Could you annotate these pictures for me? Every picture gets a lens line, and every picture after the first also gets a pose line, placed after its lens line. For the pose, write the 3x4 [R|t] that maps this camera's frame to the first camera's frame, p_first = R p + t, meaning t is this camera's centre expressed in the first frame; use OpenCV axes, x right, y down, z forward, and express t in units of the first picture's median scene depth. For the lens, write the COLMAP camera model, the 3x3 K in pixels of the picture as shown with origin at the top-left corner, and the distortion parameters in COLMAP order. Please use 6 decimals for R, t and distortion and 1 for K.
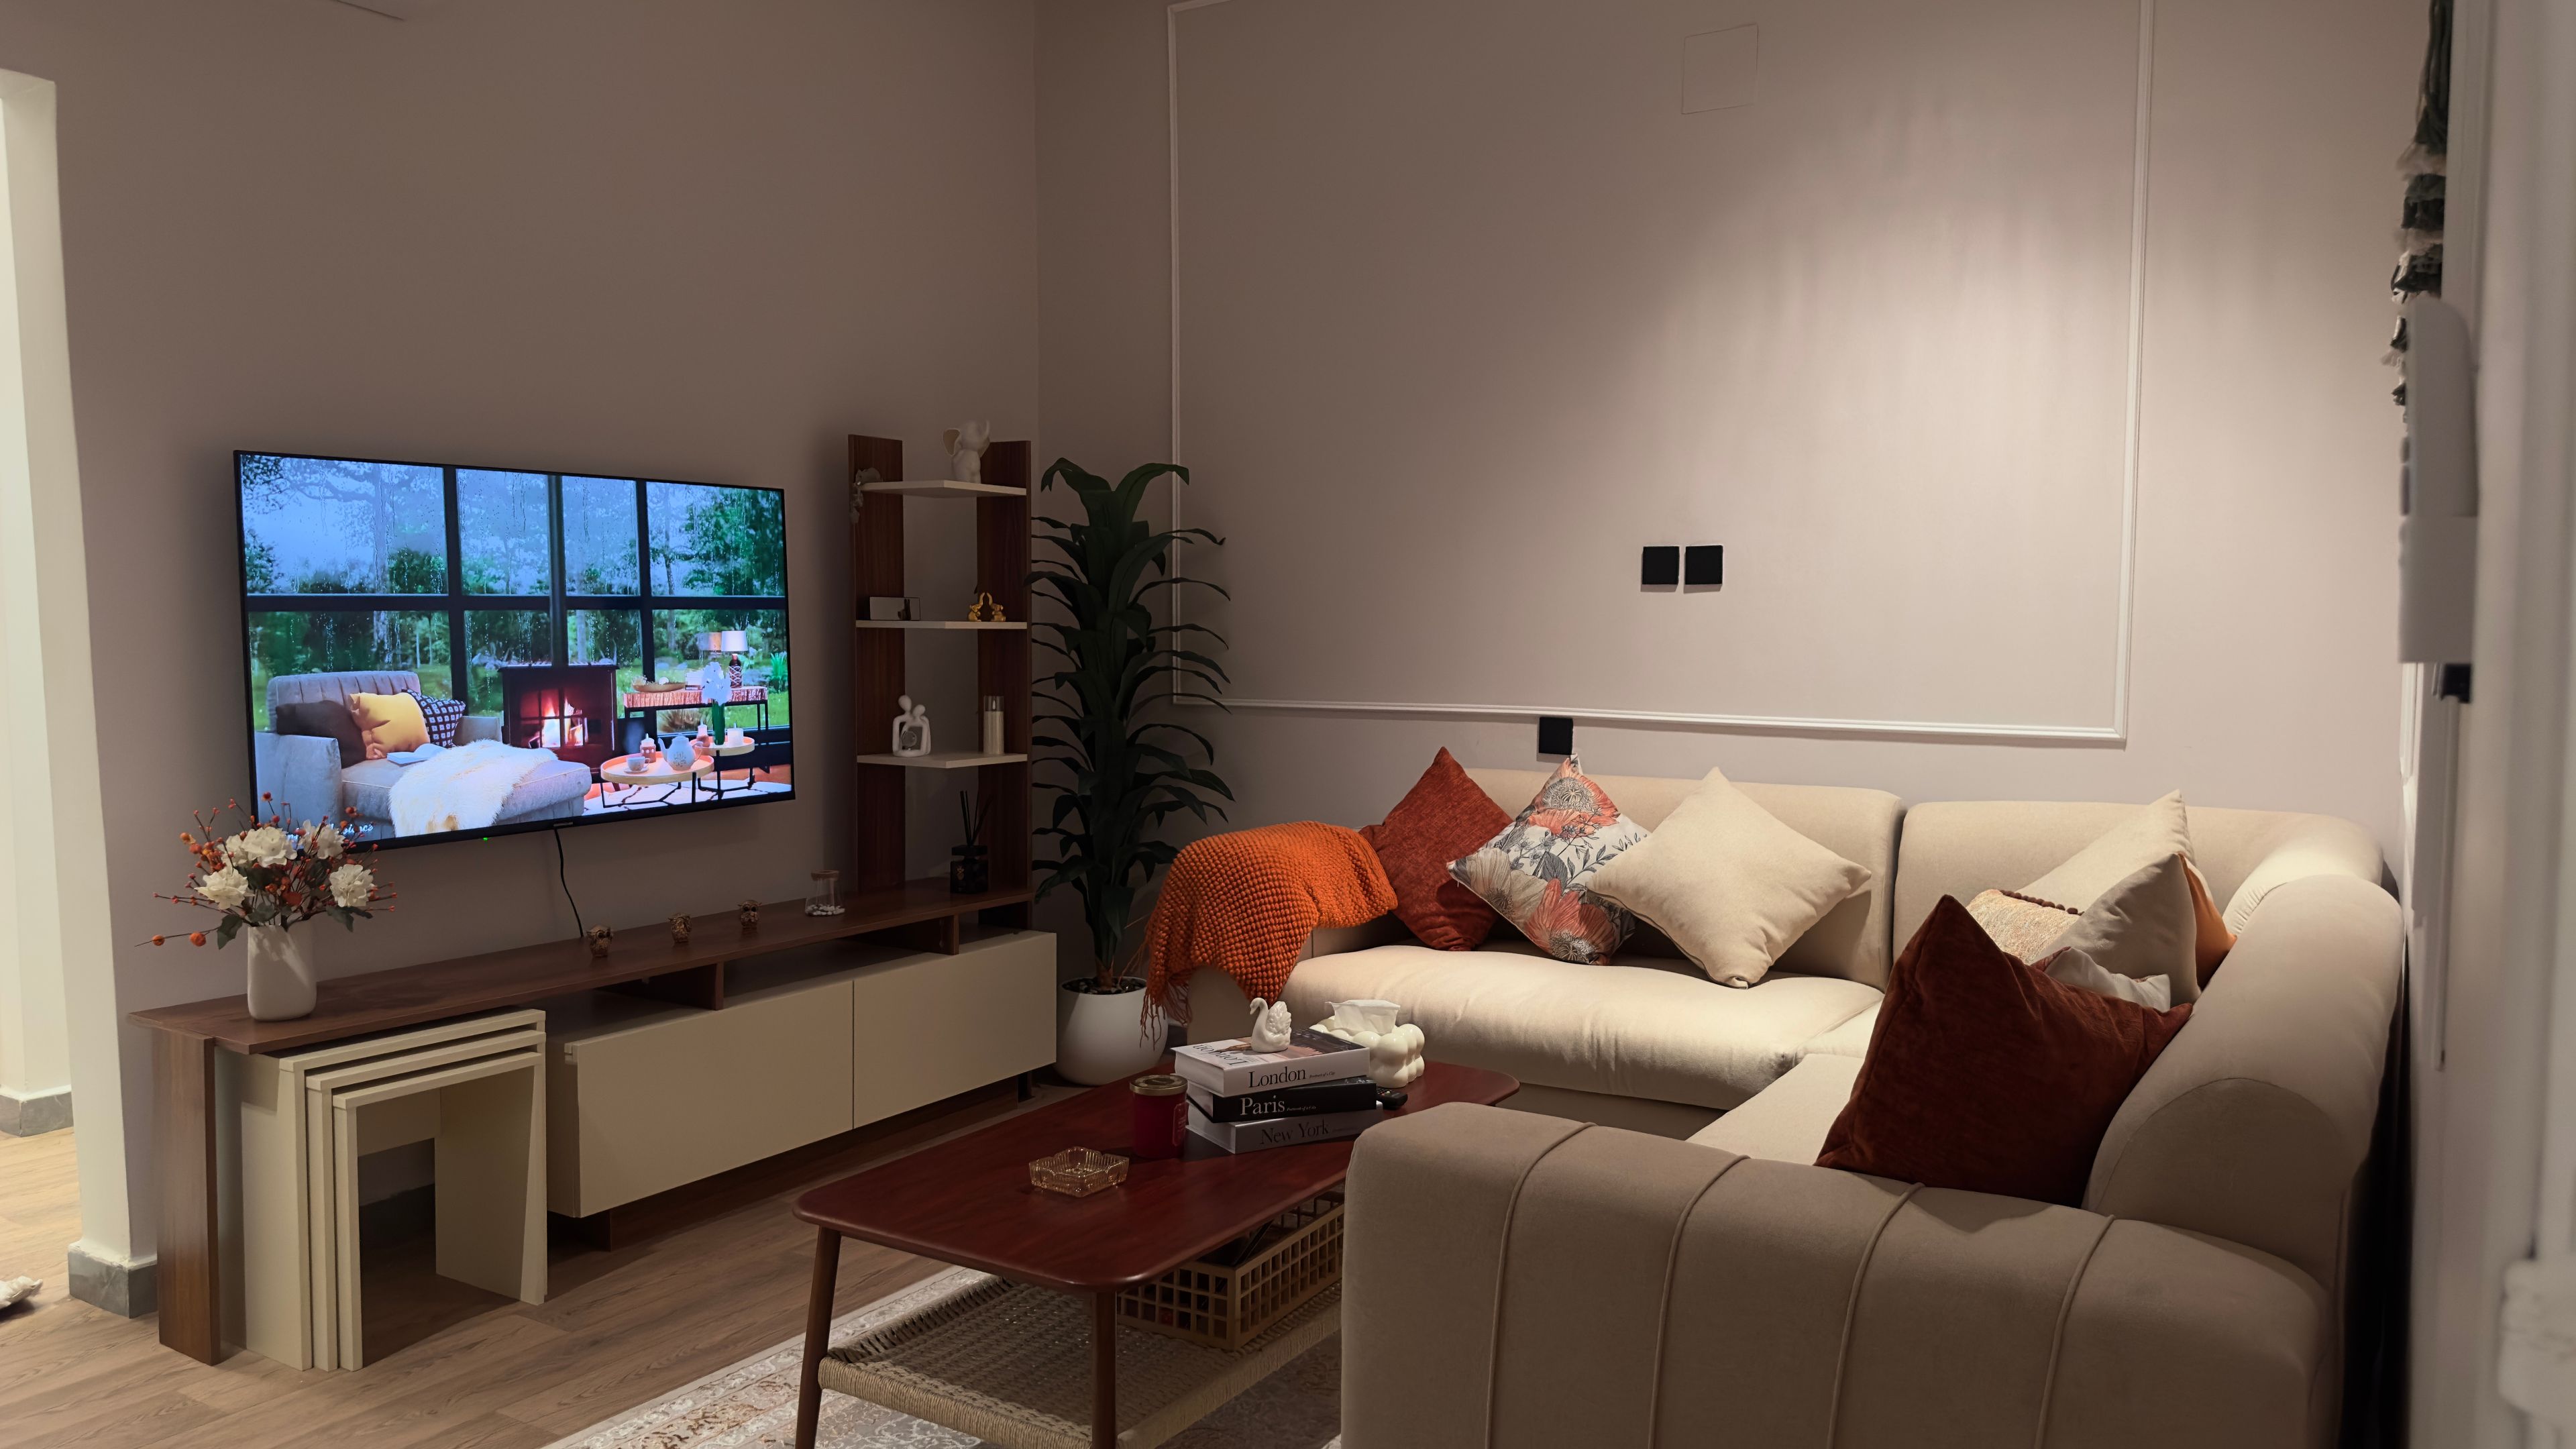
lens RADIAL K [[1827.9, 0, 1288.0], [0, 1827.9, 724.5], [0, 0, 1]] dist [0.158582, -0.317762]
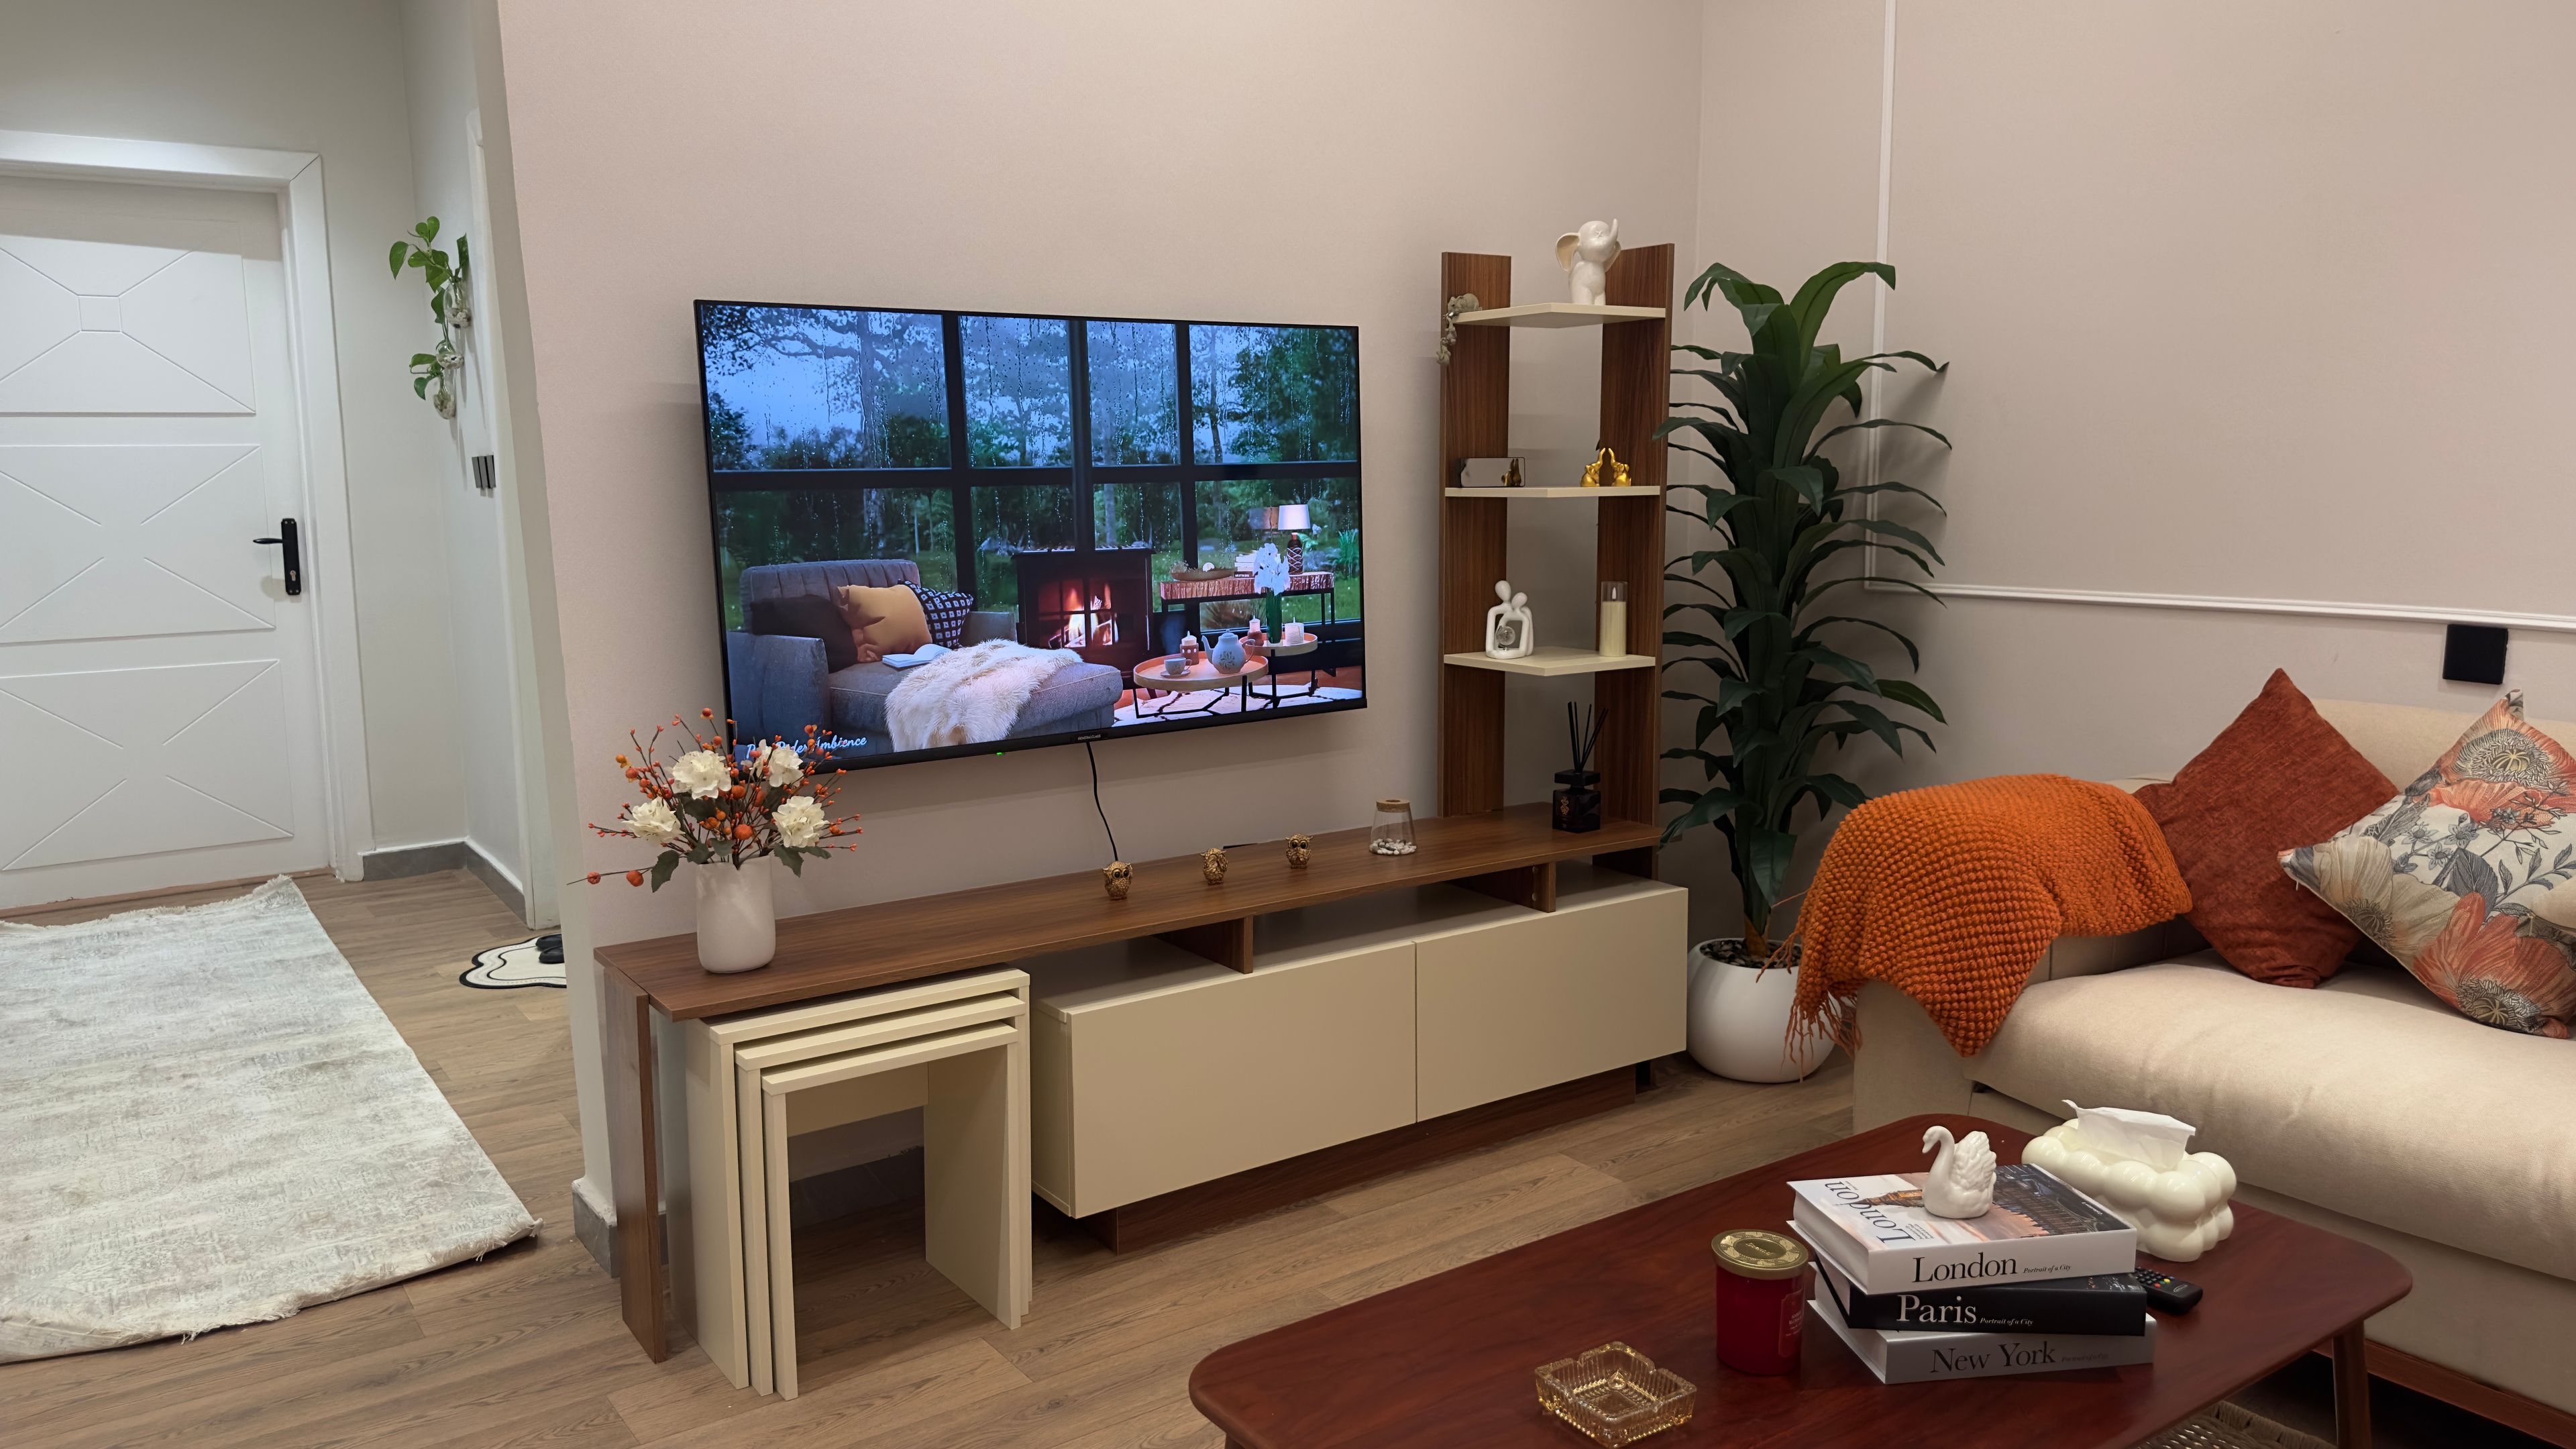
lens RADIAL K [[1804.9, 0, 1283.3], [0, 1804.9, 717.8], [0, 0, 1]] dist [0.153765, -0.211470]
pose [[0.924426, 0.040054, -0.379253, 0.007001], [-0.009287, 0.996539, 0.082612, -0.023982], [0.381250, -0.072846, 0.921598, 0.262976]]
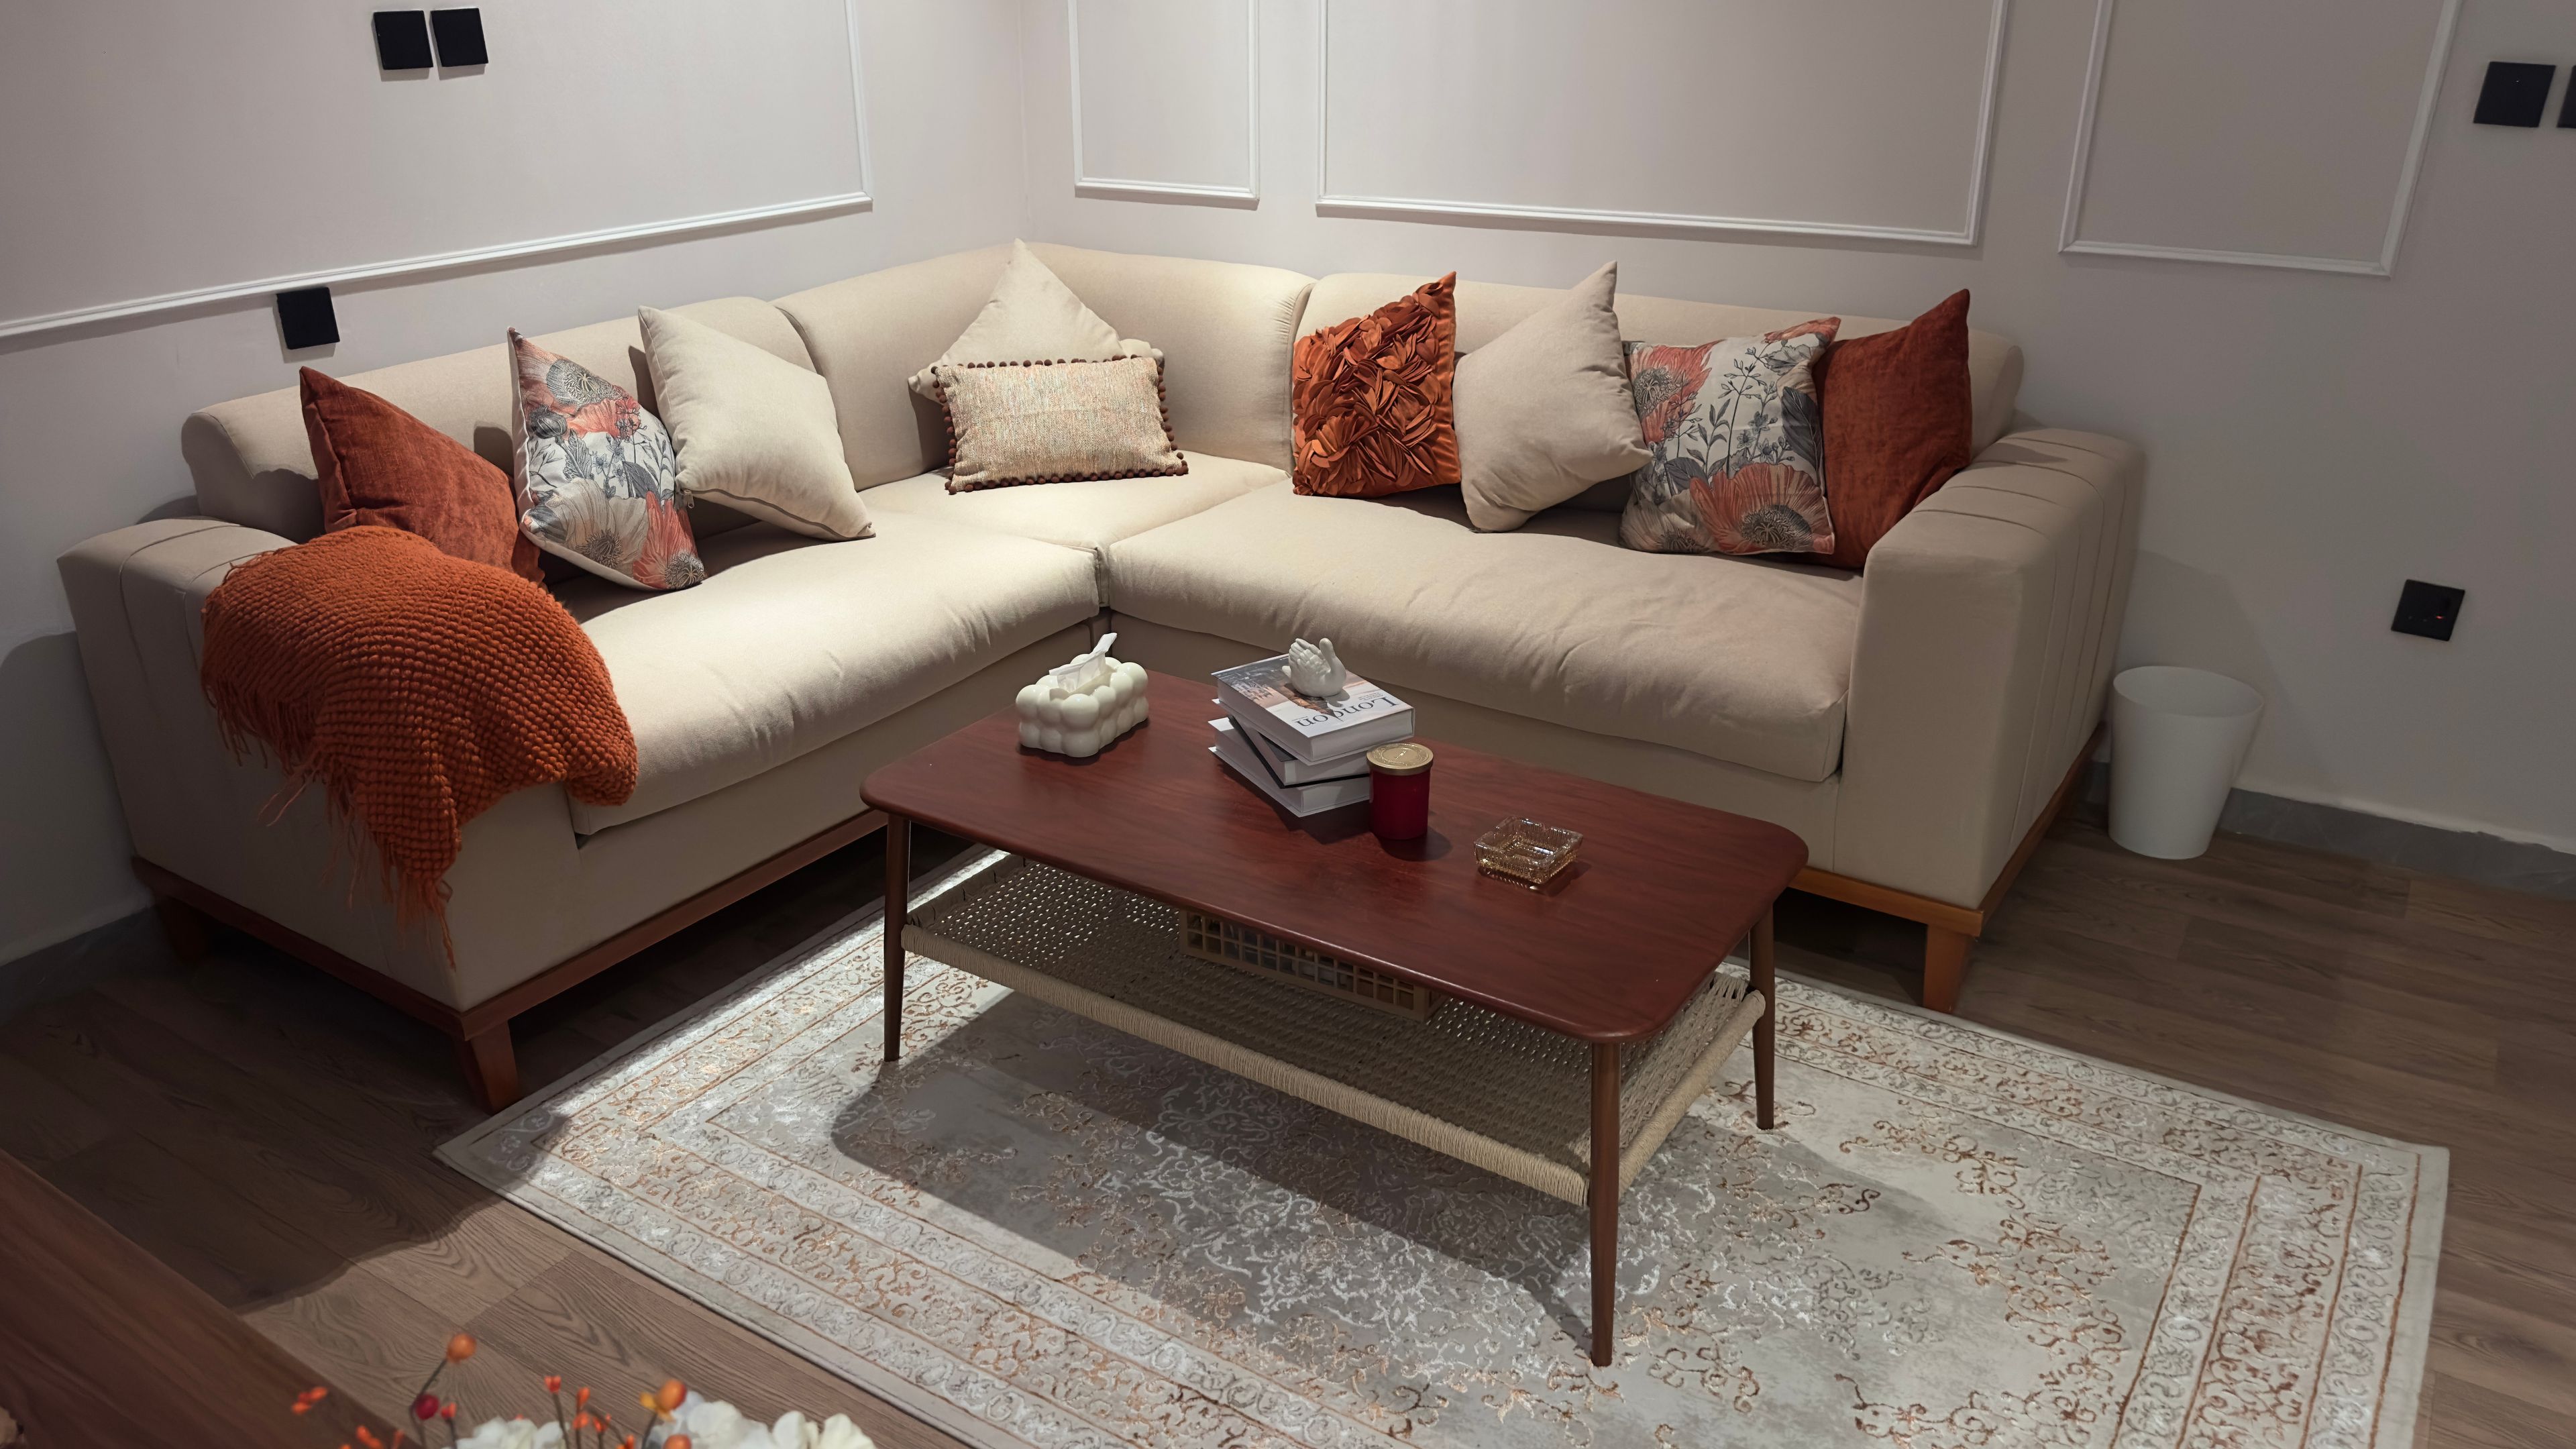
lens RADIAL K [[1827.9, 0, 1288.0], [0, 1827.9, 724.5], [0, 0, 1]] dist [0.158582, -0.317762]
pose [[0.000352, -0.395642, 0.918405, -0.592691], [0.070400, 0.916136, 0.394637, -0.111349], [-0.997519, 0.064517, 0.028176, 0.715962]]
